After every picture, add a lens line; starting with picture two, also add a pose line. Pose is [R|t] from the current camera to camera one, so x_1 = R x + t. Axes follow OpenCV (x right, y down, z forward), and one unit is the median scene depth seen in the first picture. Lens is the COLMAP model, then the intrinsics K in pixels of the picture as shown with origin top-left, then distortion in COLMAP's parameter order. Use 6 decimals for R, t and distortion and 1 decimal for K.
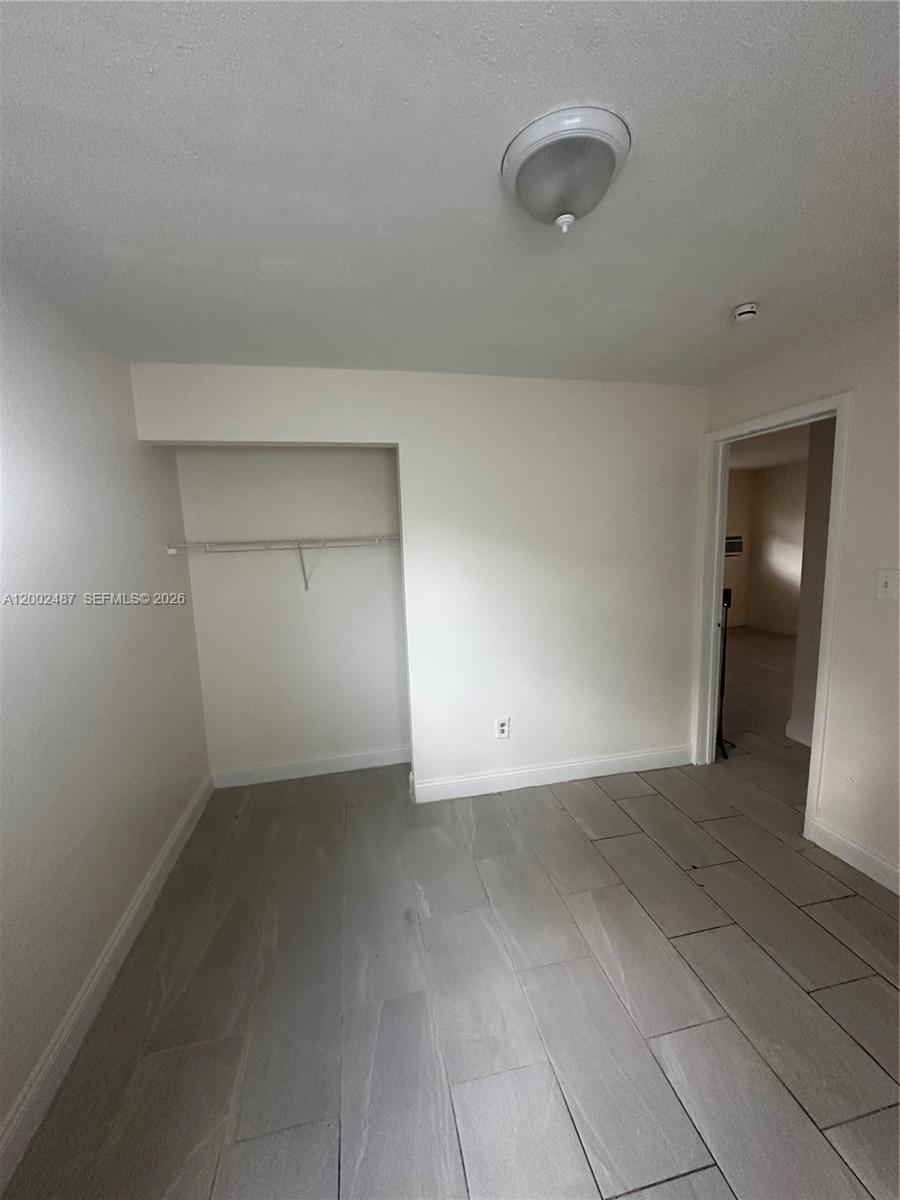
lens RADIAL K [[478.3, 0, 453.8], [0, 478.3, 599.4], [0, 0, 1]] dist [-0.004150, 0.001411]
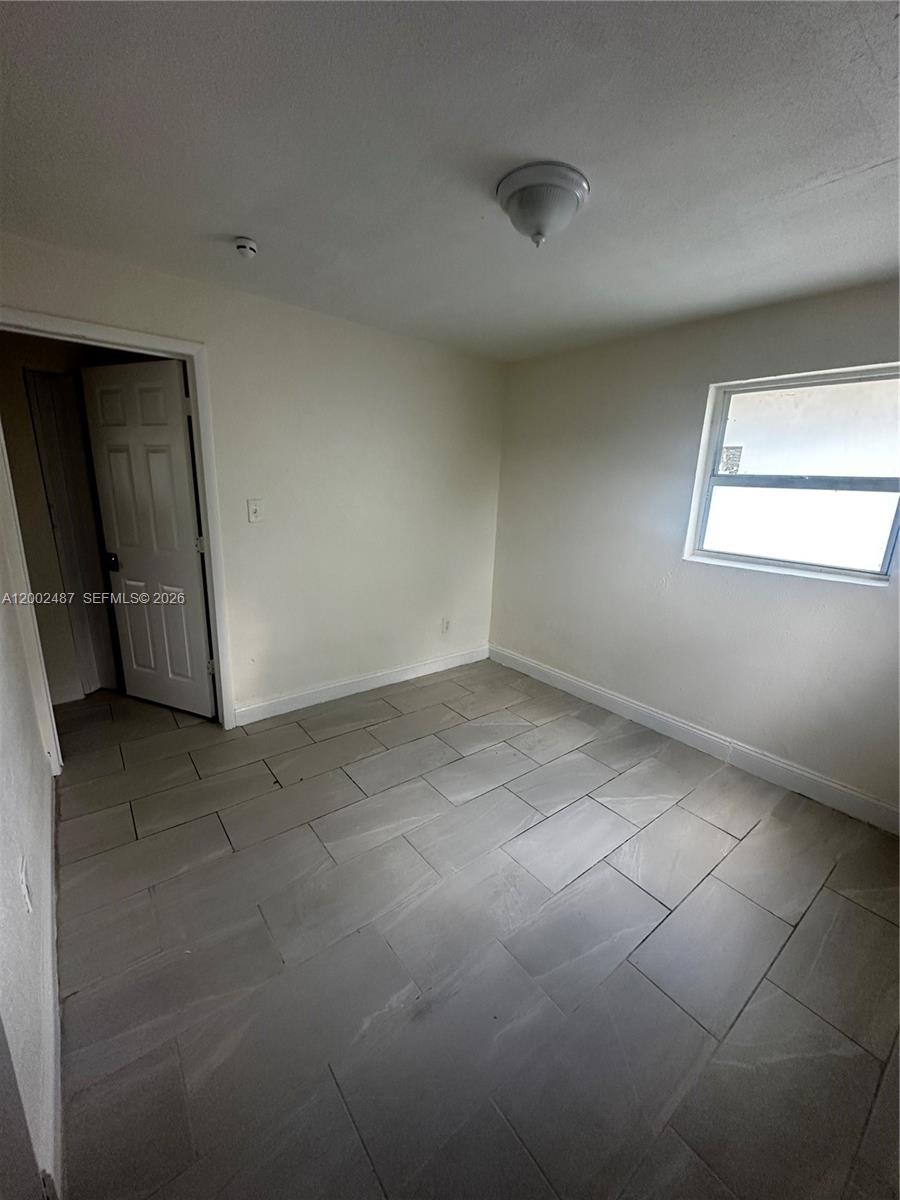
lens RADIAL K [[478.3, 0, 450.4], [0, 478.3, 597.5], [0, 0, 1]] dist [-0.004150, 0.001411]
pose [[-0.441354, -0.200025, 0.874755, -0.477049], [0.092228, 0.959564, 0.265951, -0.086290], [-0.892581, 0.198055, -0.405059, 0.883503]]
